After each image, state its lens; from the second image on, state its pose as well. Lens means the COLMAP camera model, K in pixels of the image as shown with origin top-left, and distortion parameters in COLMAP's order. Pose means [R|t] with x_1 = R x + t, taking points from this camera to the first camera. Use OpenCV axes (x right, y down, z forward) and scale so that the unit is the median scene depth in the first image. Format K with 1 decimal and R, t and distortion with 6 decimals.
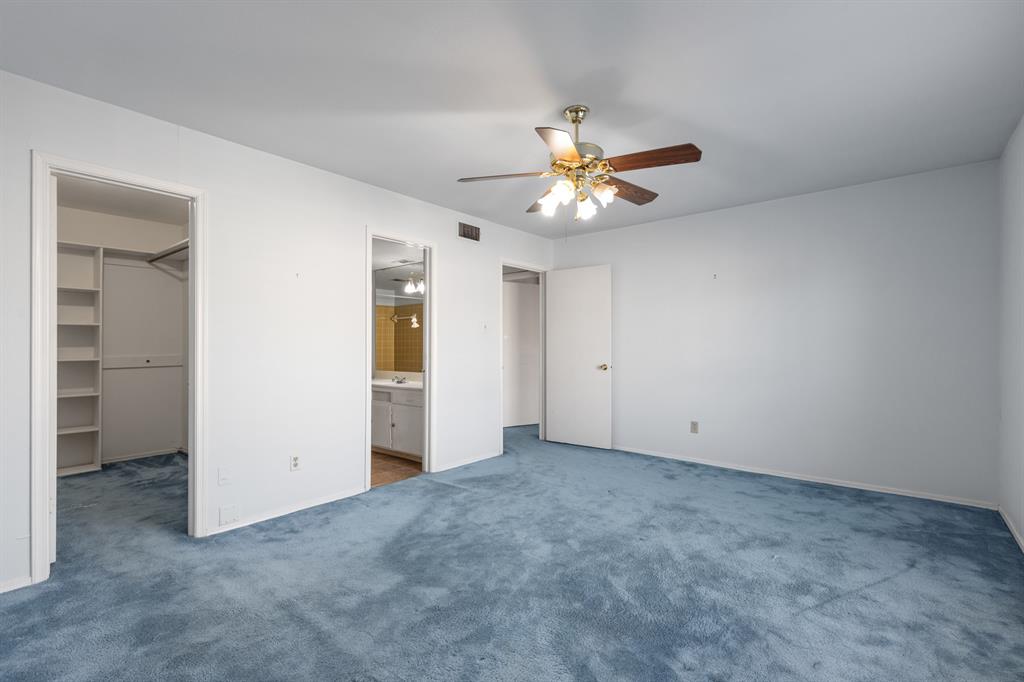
lens RADIAL K [[469.9, 0, 521.0], [0, 469.9, 340.0], [0, 0, 1]] dist [-0.004026, -0.000979]
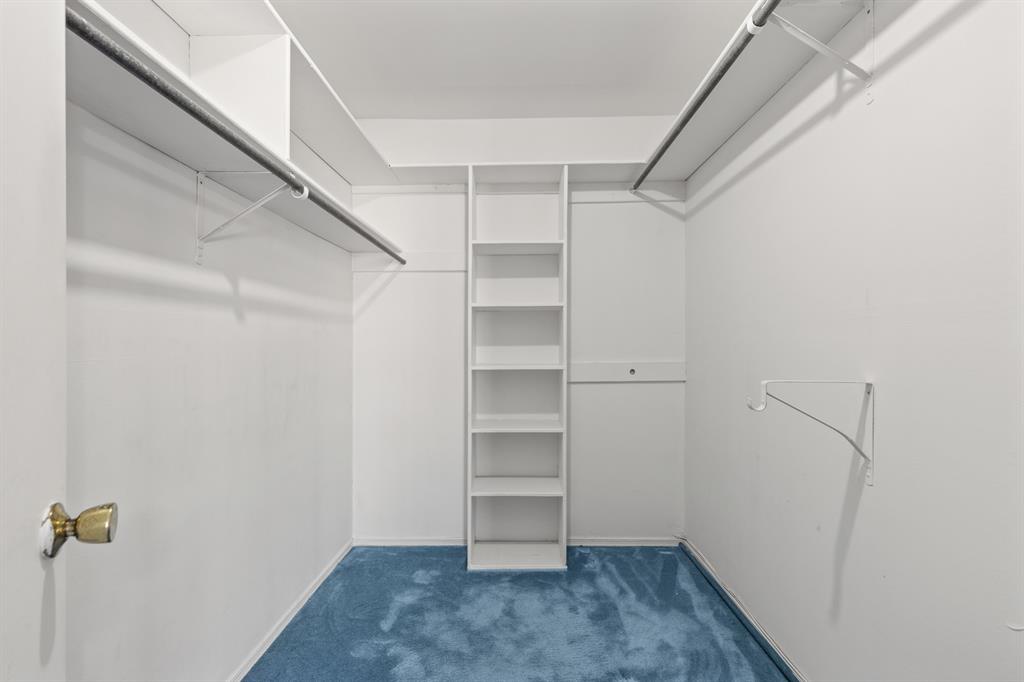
lens RADIAL K [[469.9, 0, 513.8], [0, 469.9, 342.7], [0, 0, 1]] dist [-0.004026, -0.000979]
pose [[0.633590, 0.000146, -0.773669, -0.489666], [0.000869, 0.999999, 0.000901, 0.012098], [0.773669, -0.001243, 0.633589, 0.581060]]
